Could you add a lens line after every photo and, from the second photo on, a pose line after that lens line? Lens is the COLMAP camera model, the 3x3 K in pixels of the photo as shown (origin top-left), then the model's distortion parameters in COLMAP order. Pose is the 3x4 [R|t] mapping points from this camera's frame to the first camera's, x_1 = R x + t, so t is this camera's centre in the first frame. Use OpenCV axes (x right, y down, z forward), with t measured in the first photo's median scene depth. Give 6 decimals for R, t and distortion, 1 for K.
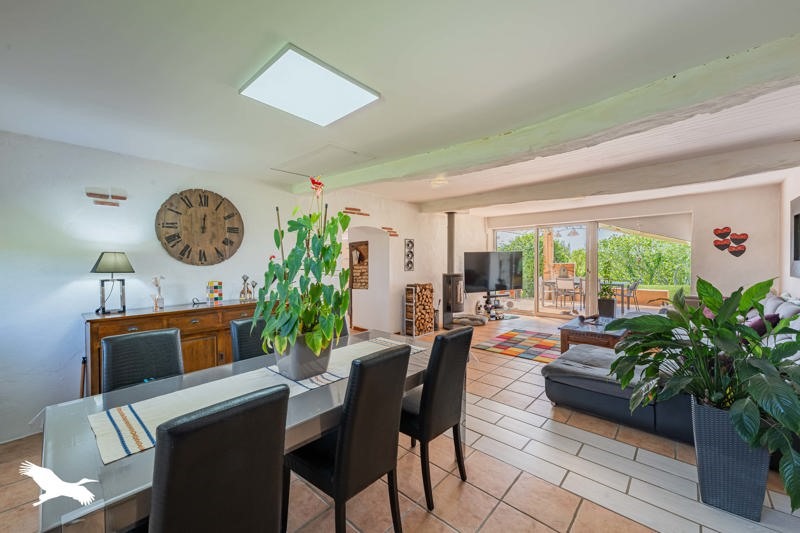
lens RADIAL K [[327.7, 0, 416.6], [0, 327.7, 266.8], [0, 0, 1]] dist [0.002089, -0.000299]
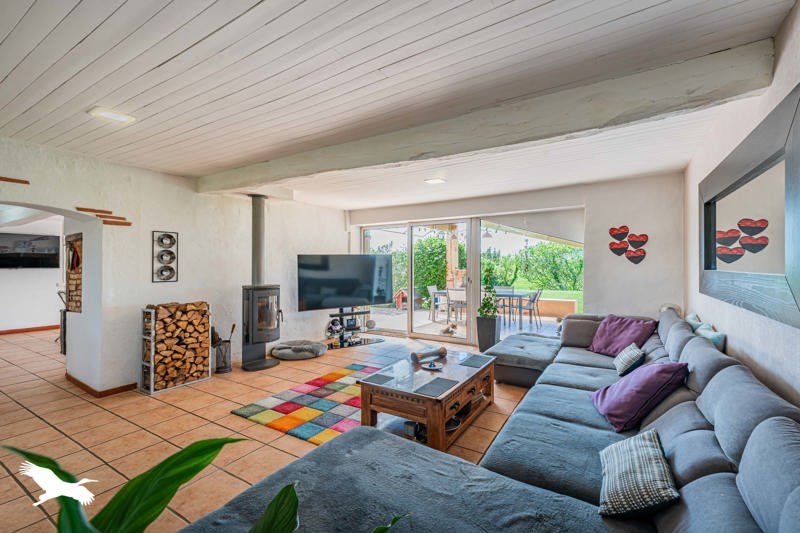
lens RADIAL K [[327.7, 0, 398.7], [0, 327.7, 266.5], [0, 0, 1]] dist [0.002089, -0.000299]
pose [[0.992018, 0.006449, 0.125935, 0.330500], [-0.004414, 0.999855, -0.016426, -0.008617], [-0.126023, 0.015739, 0.991902, 0.307245]]
